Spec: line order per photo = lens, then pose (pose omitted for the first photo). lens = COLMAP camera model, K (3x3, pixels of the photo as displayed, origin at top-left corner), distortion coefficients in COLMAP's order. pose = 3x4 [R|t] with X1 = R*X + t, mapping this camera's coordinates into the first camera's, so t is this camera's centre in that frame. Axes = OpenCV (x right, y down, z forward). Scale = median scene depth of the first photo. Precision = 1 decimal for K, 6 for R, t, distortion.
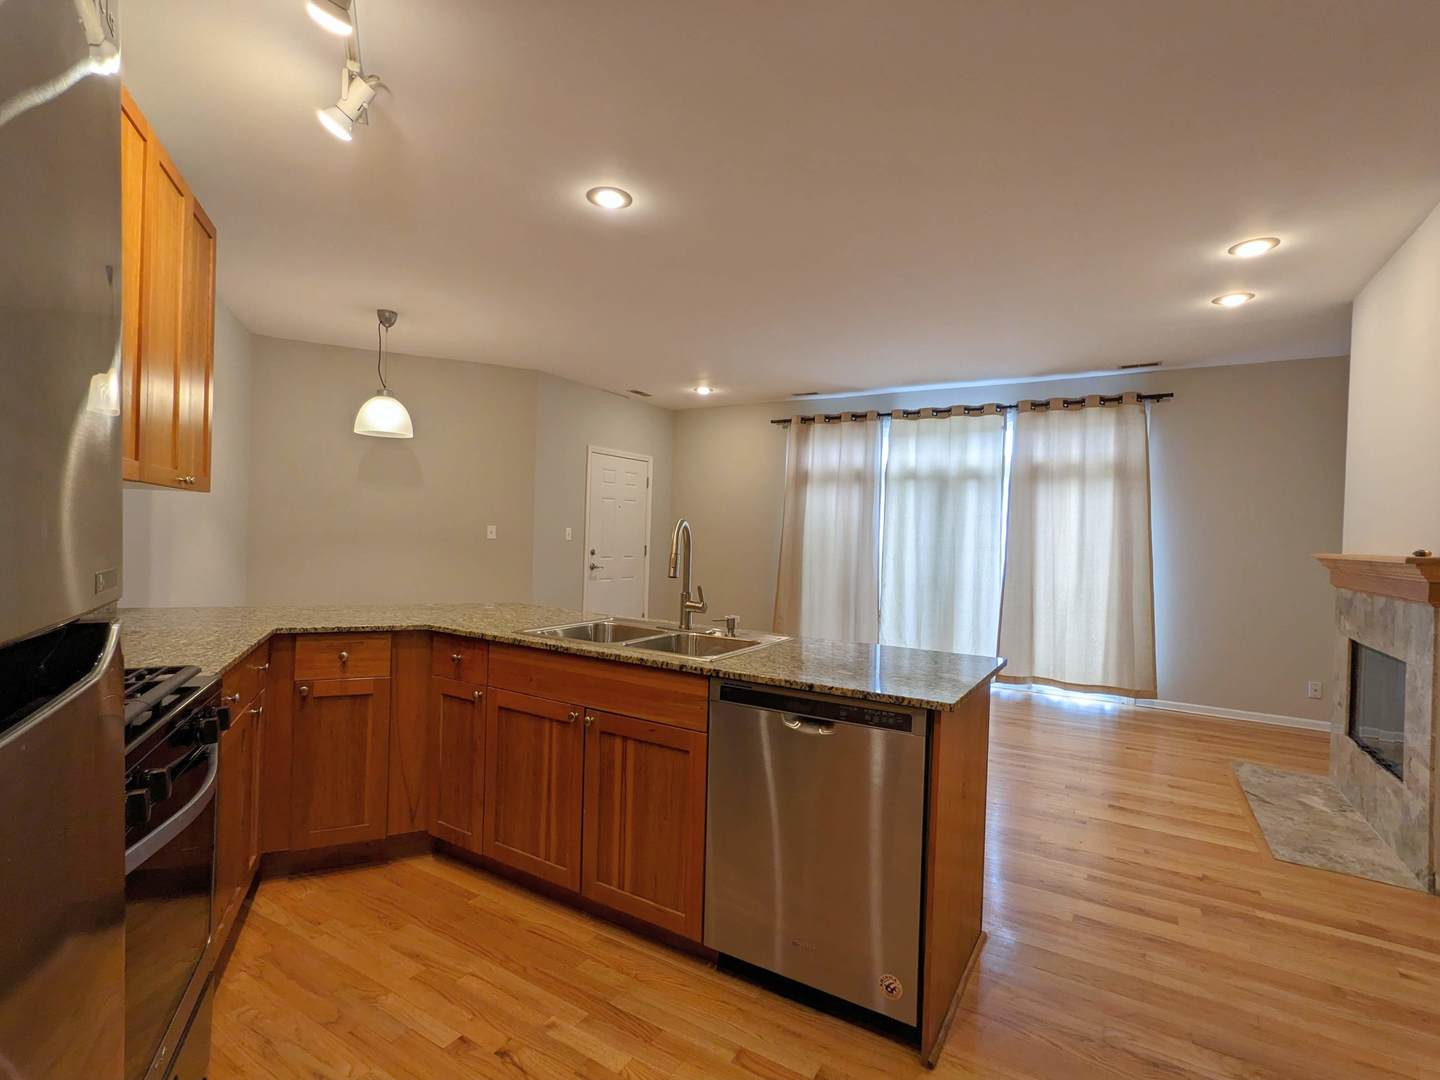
lens RADIAL K [[689.9, 0, 720.0], [0, 689.9, 540.0], [0, 0, 1]] dist [0.004499, 0.000665]
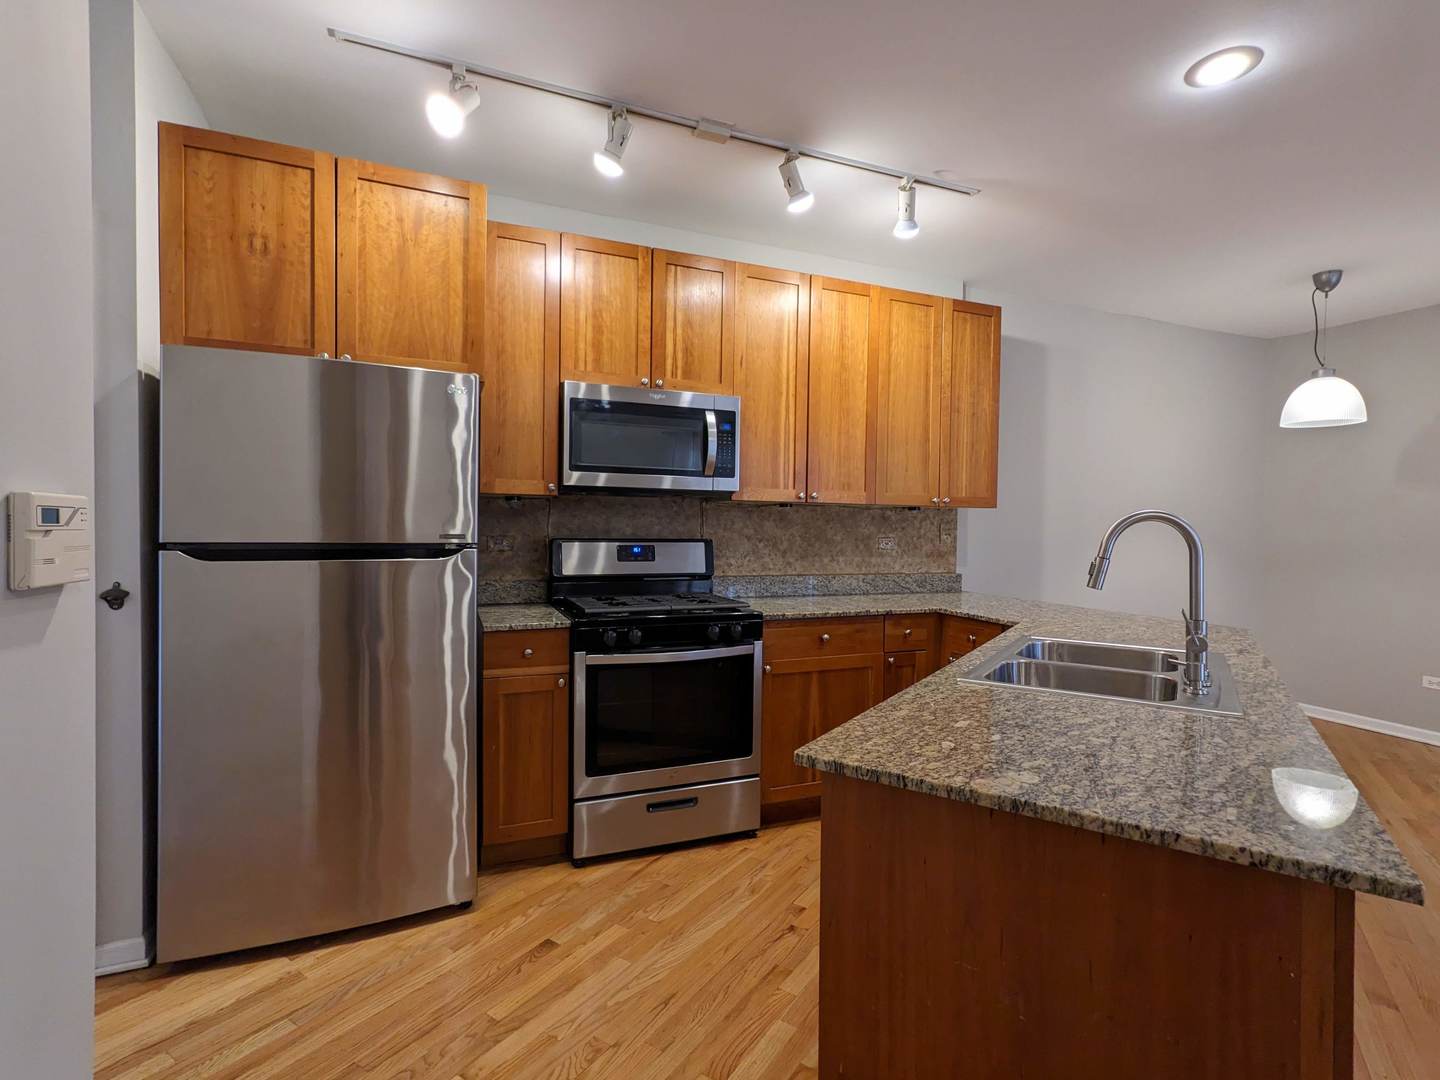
lens RADIAL K [[689.9, 0, 720.0], [0, 689.9, 540.0], [0, 0, 1]] dist [0.004499, 0.000665]
pose [[-0.046806, -0.009392, -0.998860, 0.412629], [-0.024182, 0.999673, -0.008266, 0.012003], [0.998611, 0.023767, -0.047018, 0.364795]]
